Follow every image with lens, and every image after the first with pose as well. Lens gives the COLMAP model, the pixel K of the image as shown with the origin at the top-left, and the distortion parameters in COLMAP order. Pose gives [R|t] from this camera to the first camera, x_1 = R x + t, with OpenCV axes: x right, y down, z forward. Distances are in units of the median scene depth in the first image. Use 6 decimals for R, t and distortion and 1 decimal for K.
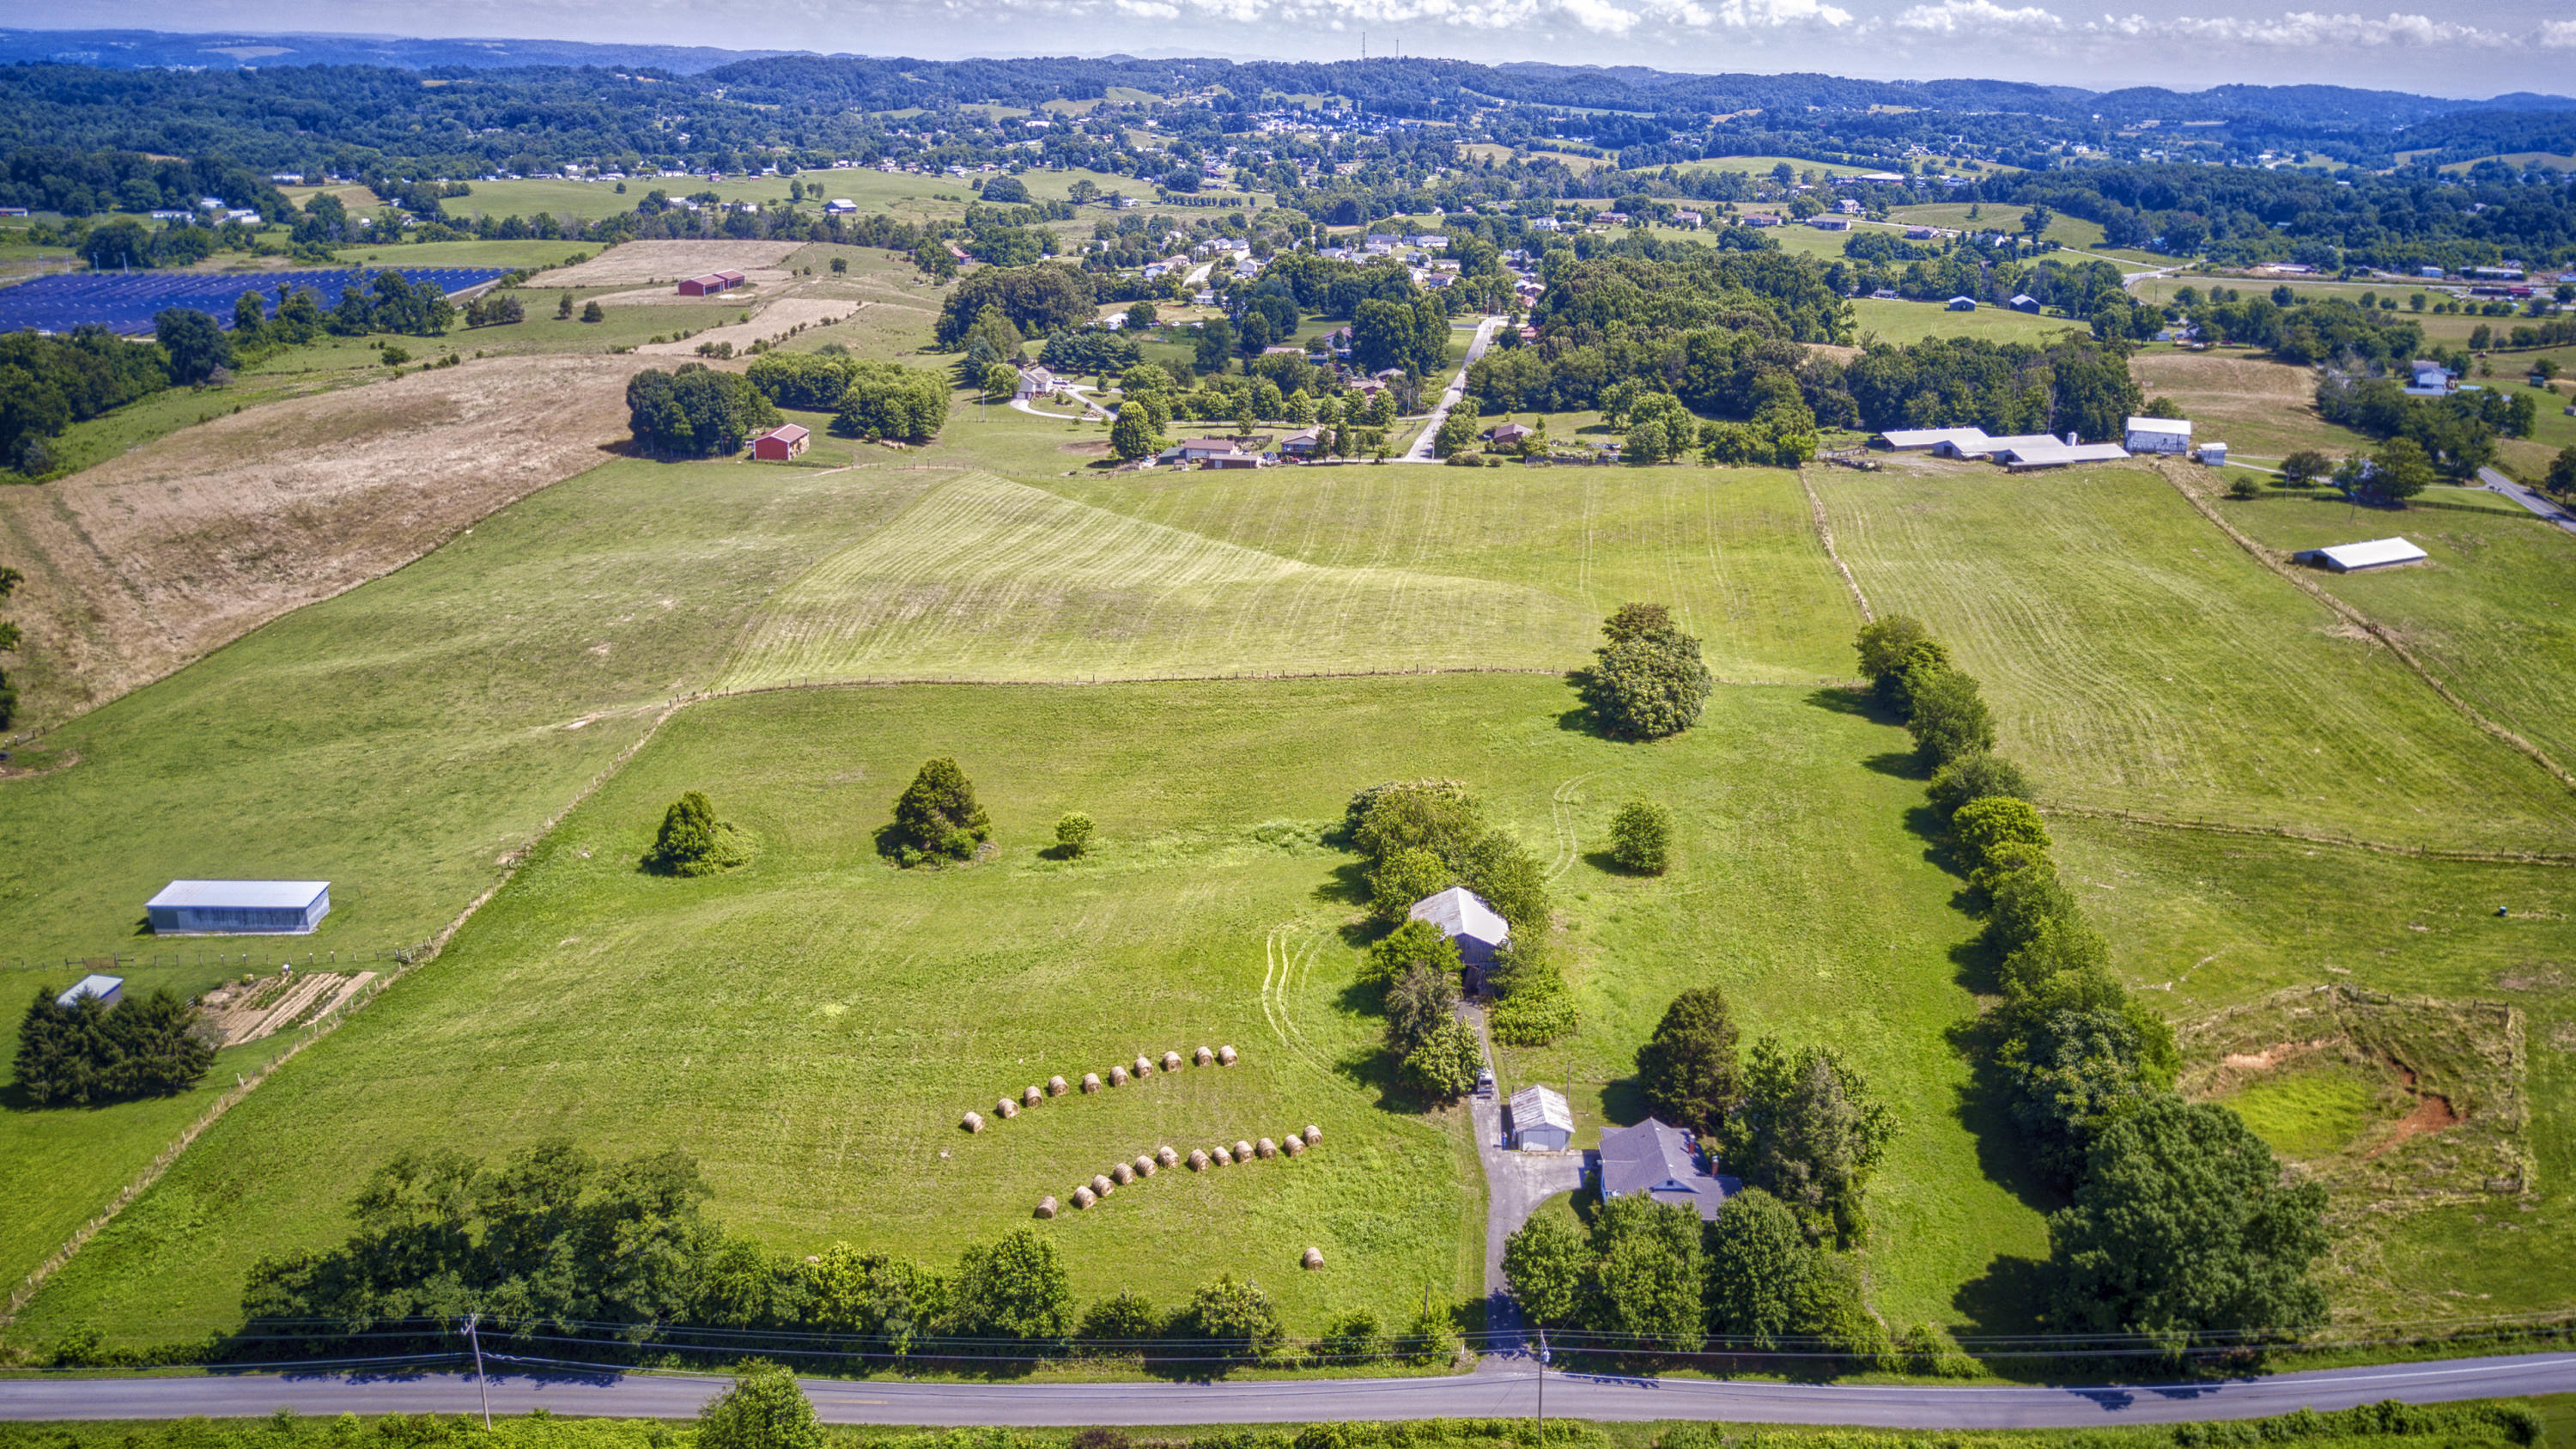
lens RADIAL K [[2076.4, 0, 1328.5], [0, 2076.4, 726.3], [0, 0, 1]] dist [0.000099, 0.010538]
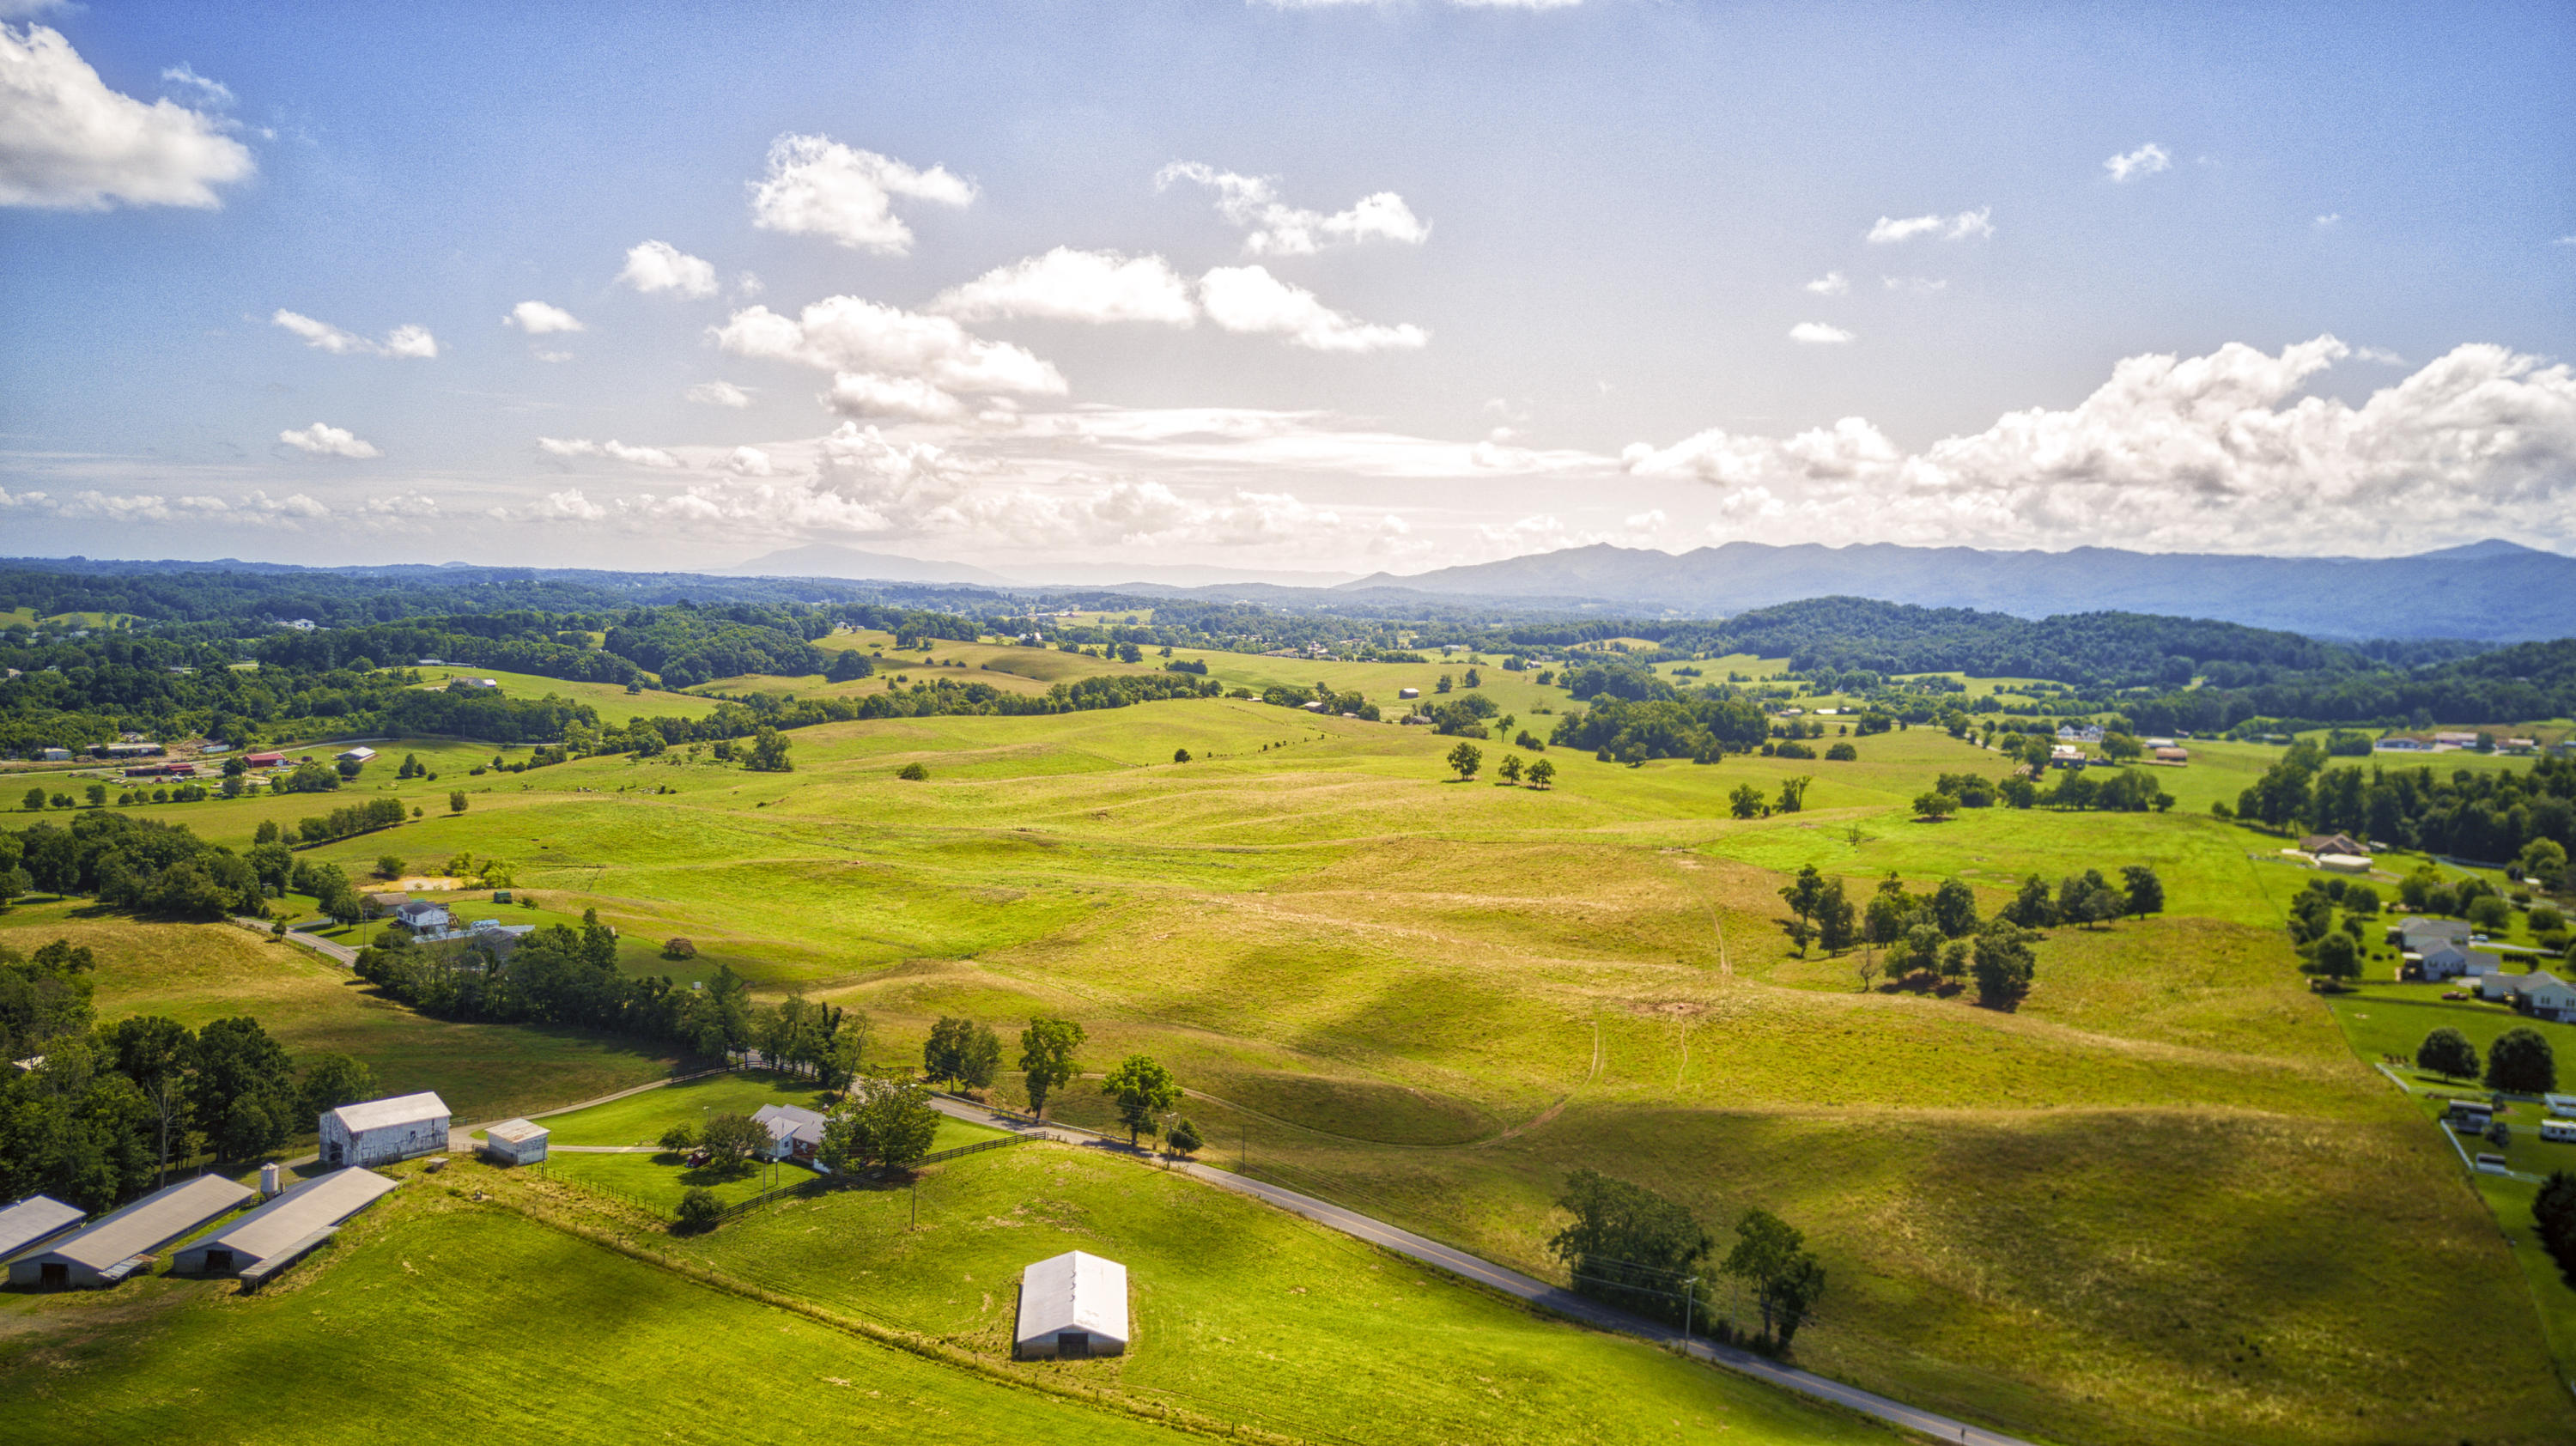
lens RADIAL K [[1996.5, 0, 1270.4], [0, 1996.5, 713.4], [0, 0, 1]] dist [0.001798, 0.003466]
pose [[0.420086, -0.068463, 0.904898, -0.000176], [0.258610, 0.964835, -0.047058, -0.051554], [-0.869855, 0.253785, 0.423019, 0.165745]]
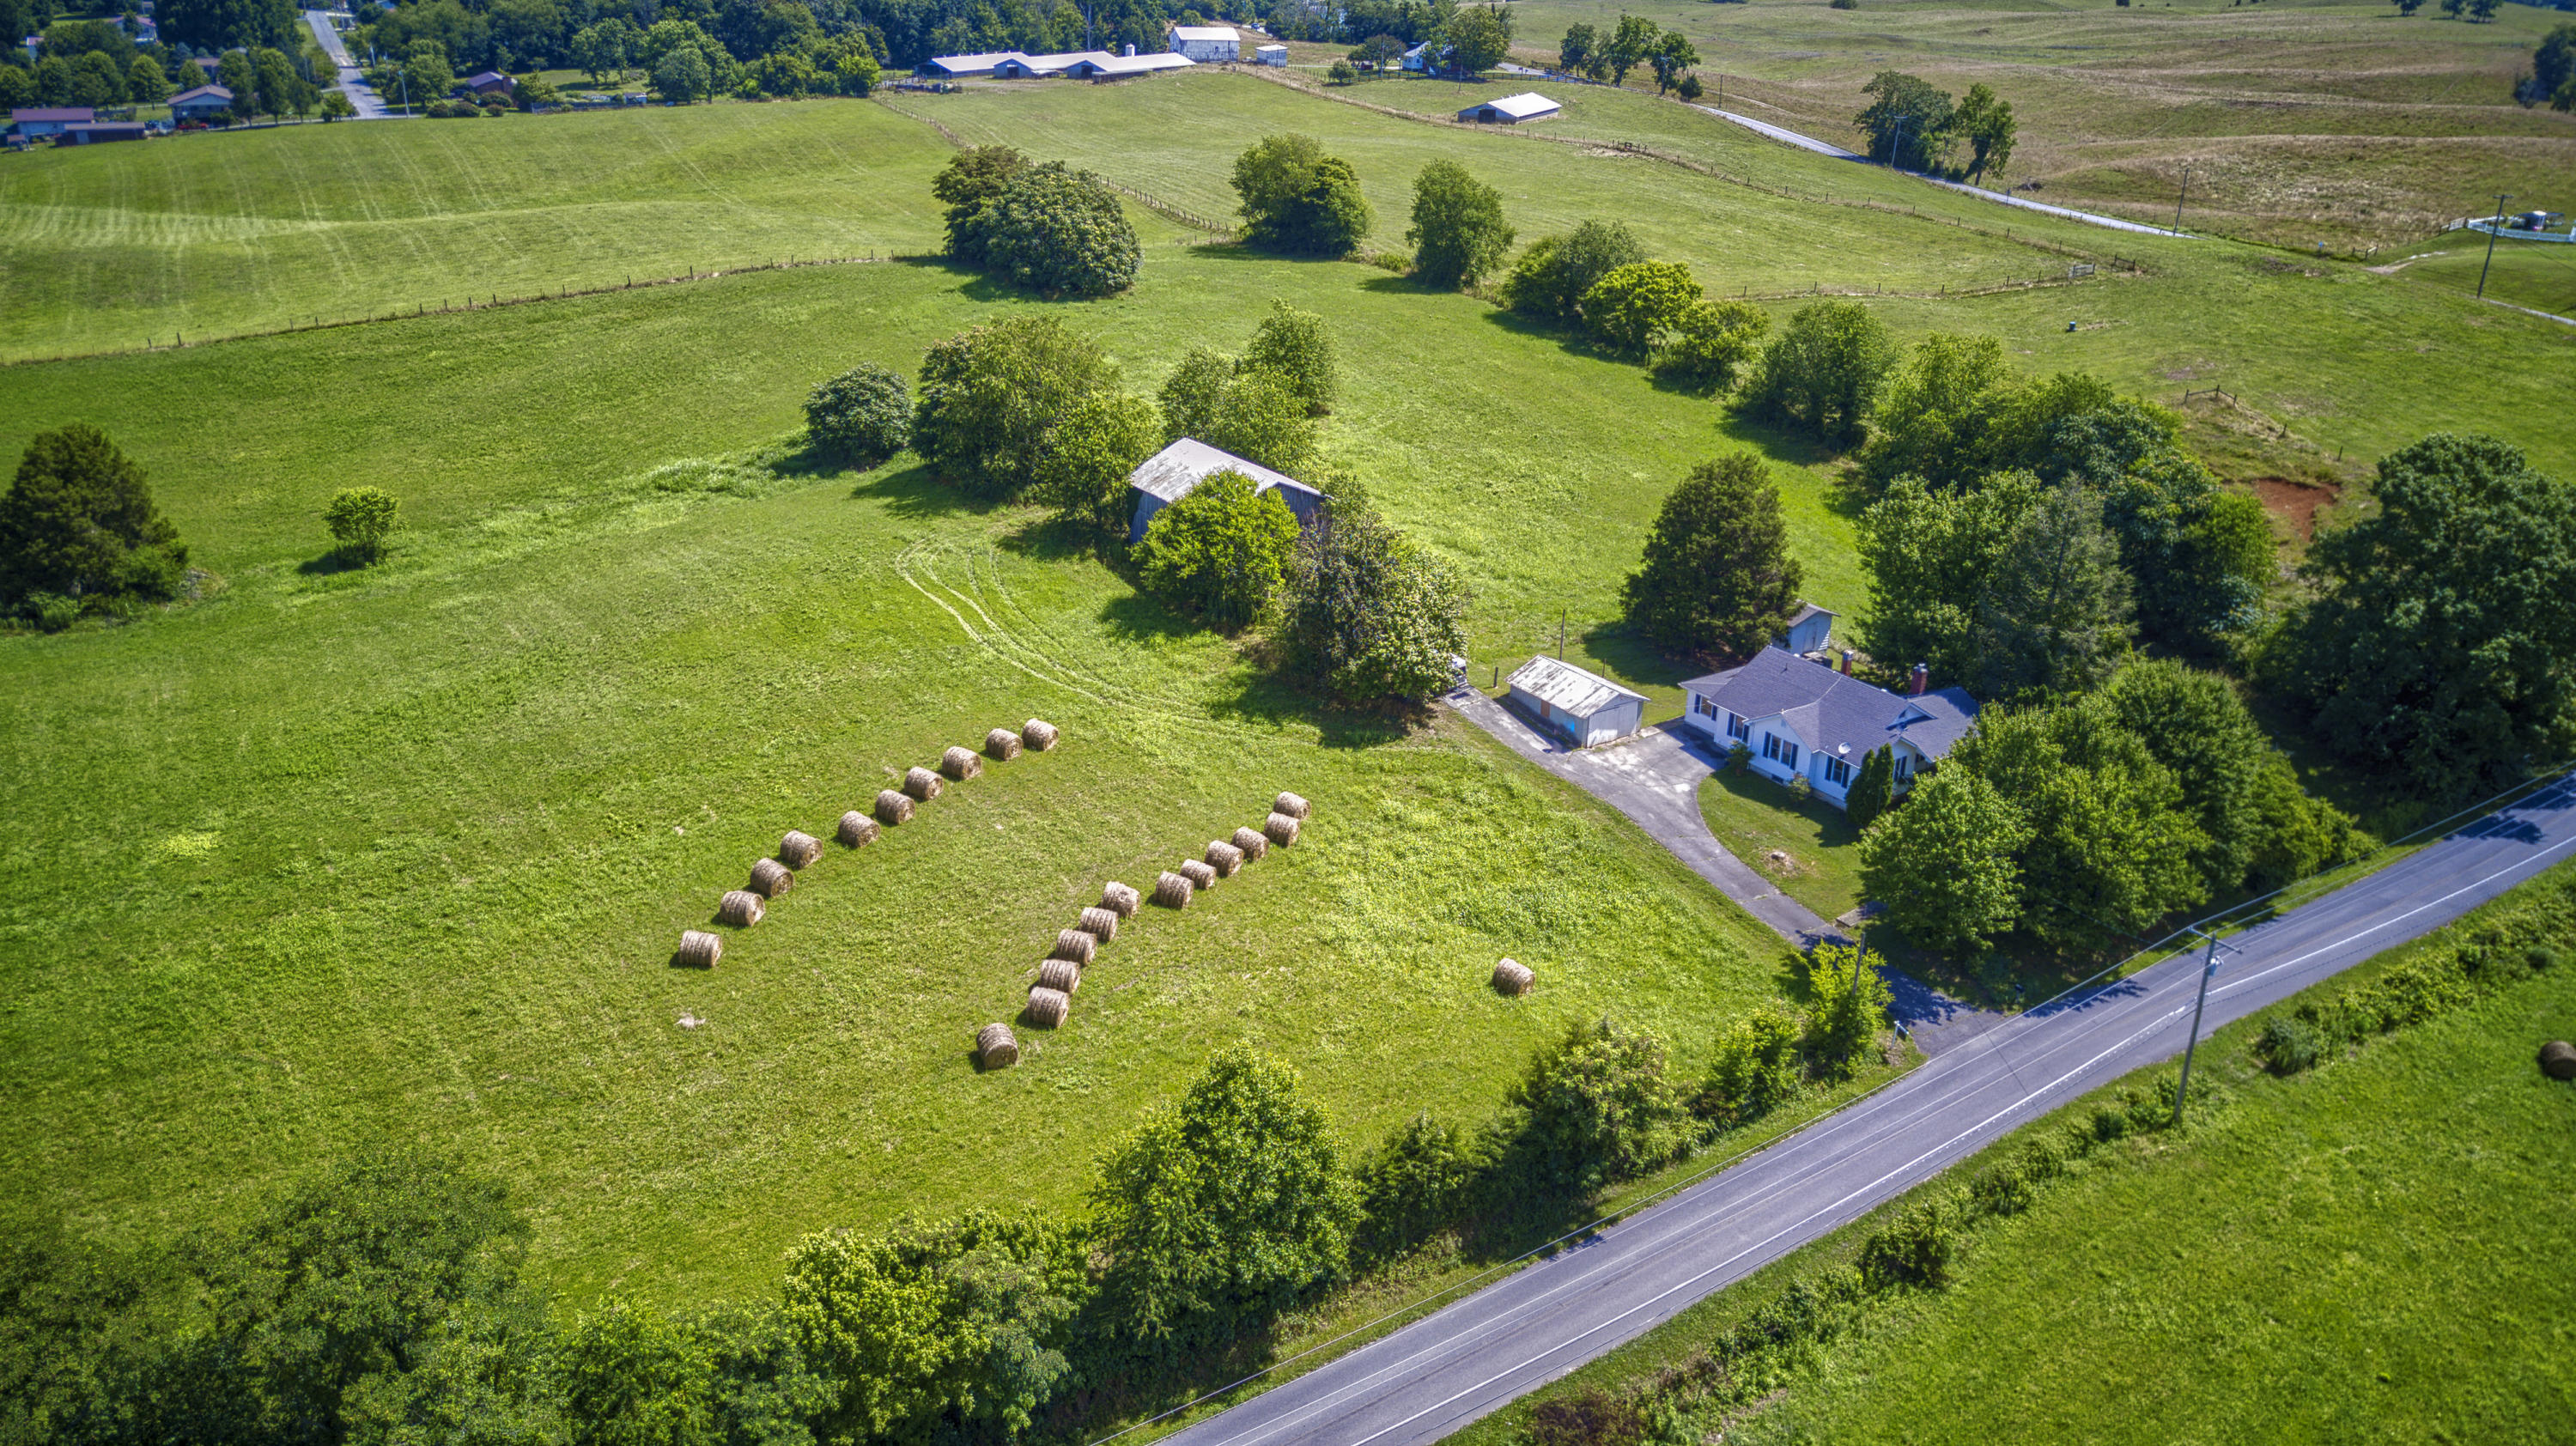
lens RADIAL K [[1992.1, 0, 1288.0], [0, 1992.1, 723.0], [0, 0, 1]] dist [0.009000, -0.006403]
pose [[0.827840, -0.215409, 0.517957, -0.035632], [0.162180, 0.975809, 0.146611, 0.011302], [-0.537009, -0.037367, 0.842749, 0.064658]]
